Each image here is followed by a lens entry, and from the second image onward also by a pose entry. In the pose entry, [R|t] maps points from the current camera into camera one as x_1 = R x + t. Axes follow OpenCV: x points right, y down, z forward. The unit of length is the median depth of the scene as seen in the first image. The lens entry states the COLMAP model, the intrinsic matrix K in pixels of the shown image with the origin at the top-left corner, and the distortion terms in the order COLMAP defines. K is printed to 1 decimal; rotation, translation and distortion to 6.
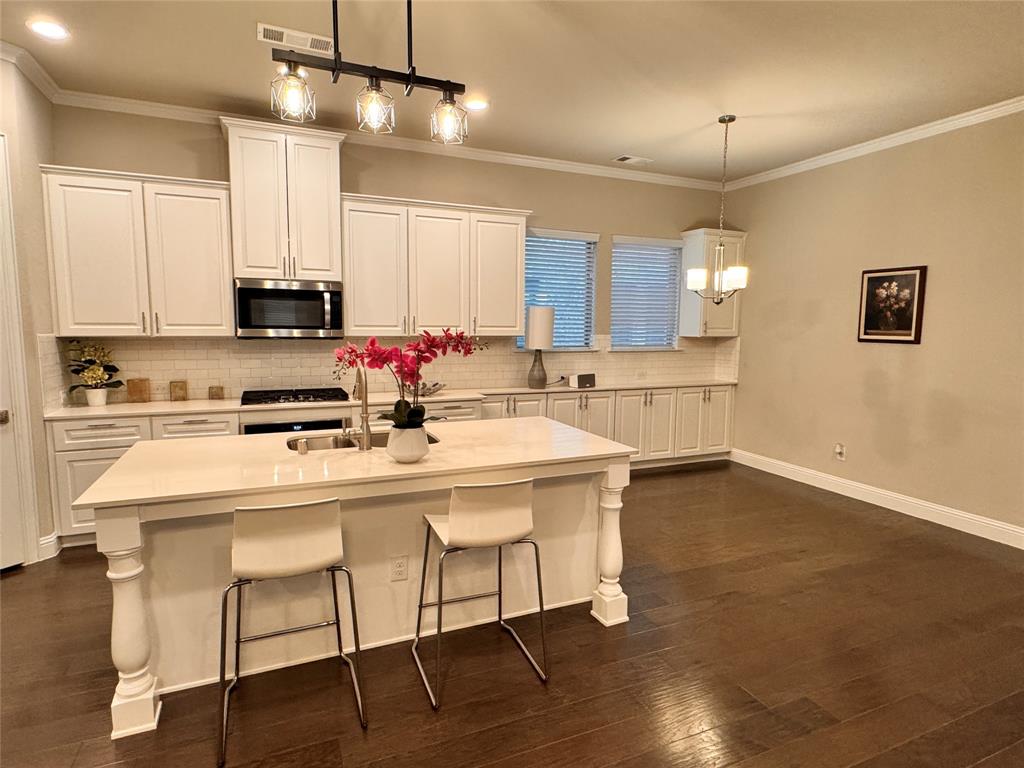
lens RADIAL K [[560.9, 0, 512.0], [0, 560.9, 384.0], [0, 0, 1]] dist [-0.002574, -0.000337]
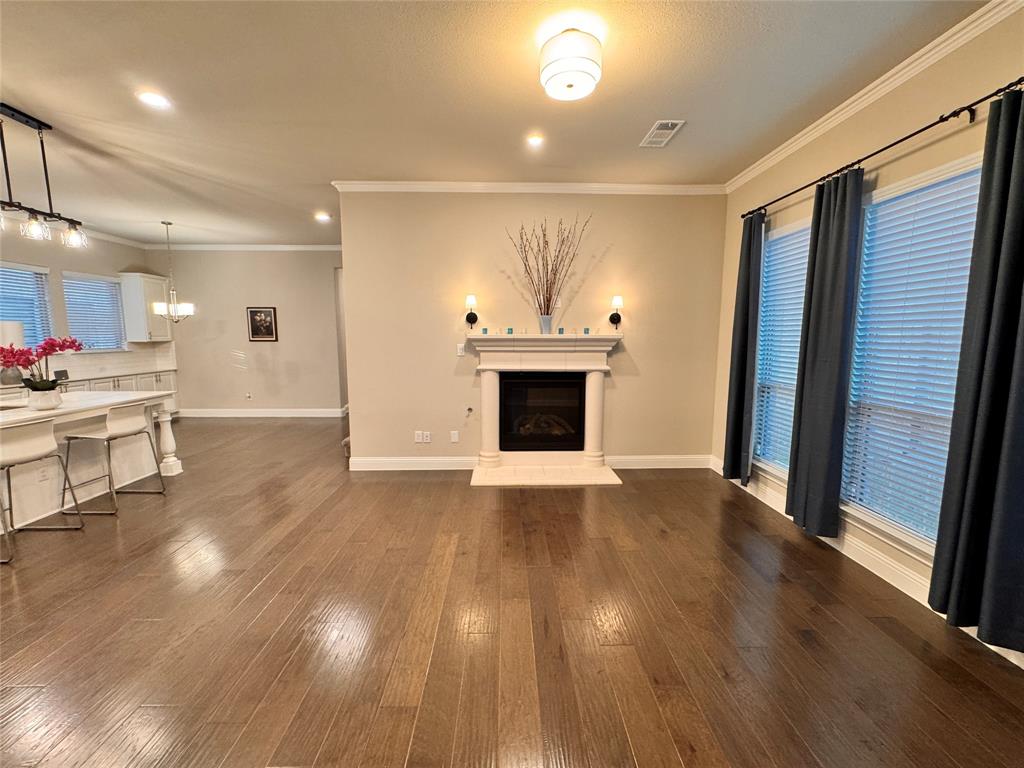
lens RADIAL K [[412.9, 0, 512.0], [0, 412.9, 384.0], [0, 0, 1]] dist [-0.001098, 0.000141]
pose [[0.381086, -0.120028, 0.916715, -0.462982], [0.104395, 0.990782, 0.086328, 0.053675], [-0.918627, 0.062802, 0.390104, -0.513143]]
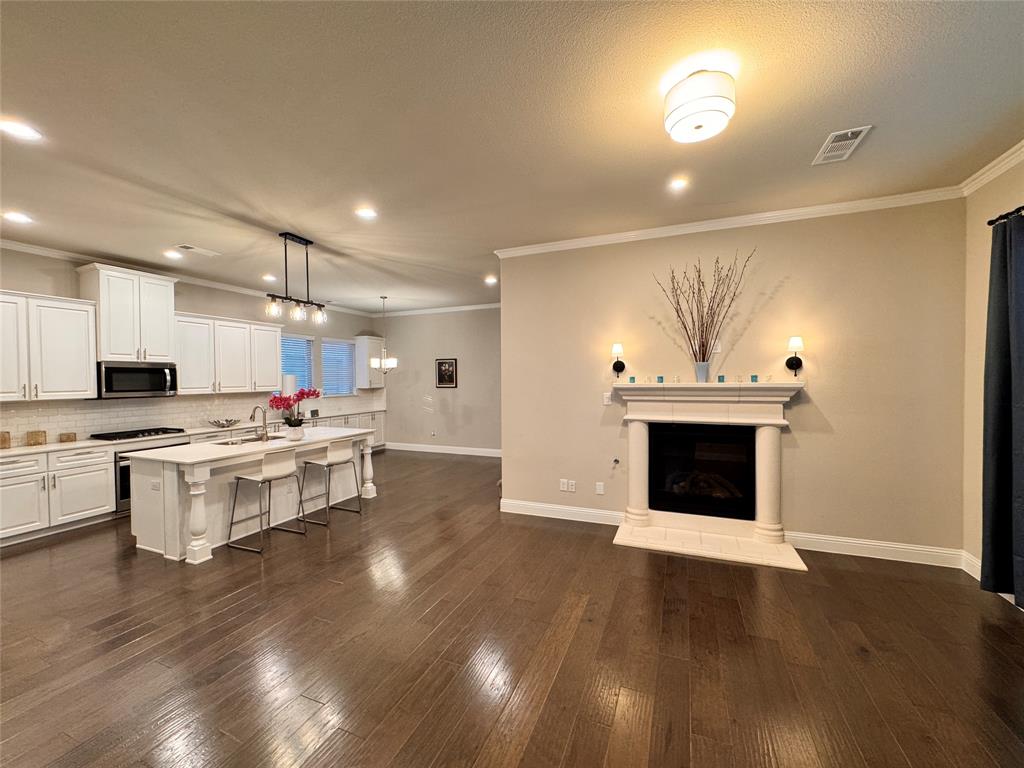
lens RADIAL K [[411.9, 0, 512.0], [0, 411.9, 384.0], [0, 0, 1]] dist [0.000695, 0.000508]
pose [[0.720354, -0.027556, 0.693059, -0.422394], [0.093001, 0.994025, -0.057142, 0.045065], [-0.687343, 0.105618, 0.718613, -0.564822]]
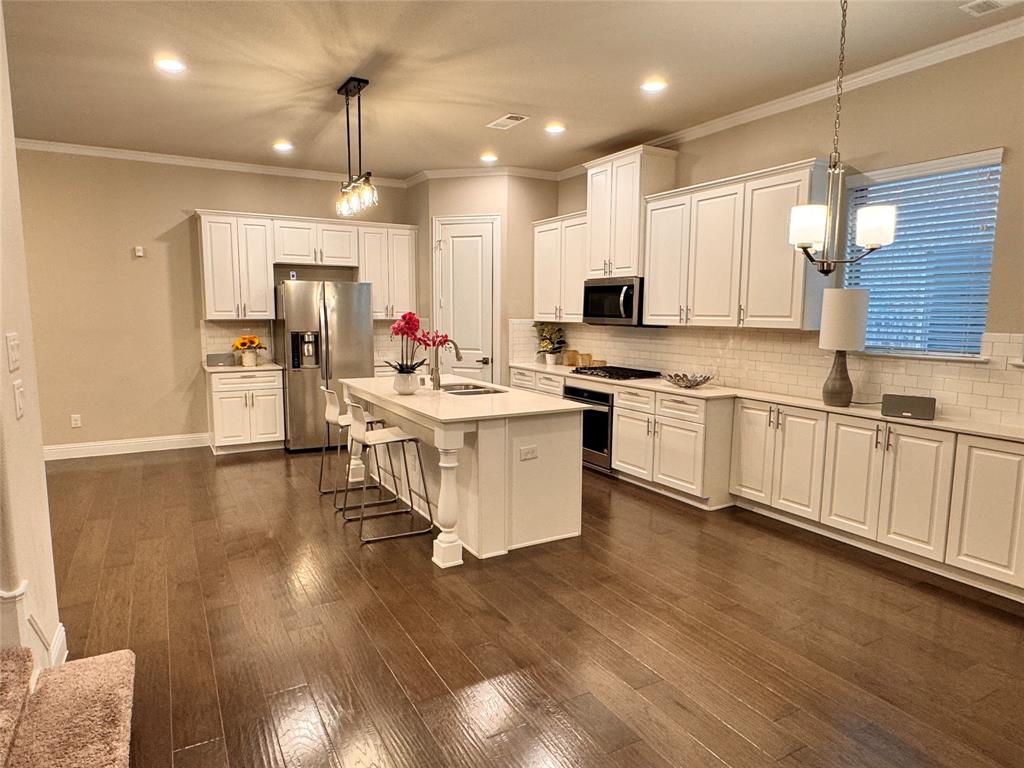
lens RADIAL K [[629.1, 0, 512.0], [0, 629.1, 384.0], [0, 0, 1]] dist [-0.000834, -0.001317]
pose [[0.103676, 0.104174, -0.989141, 0.925742], [-0.113602, 0.989232, 0.092276, -0.053739], [0.988102, 0.102801, 0.114394, 0.609326]]
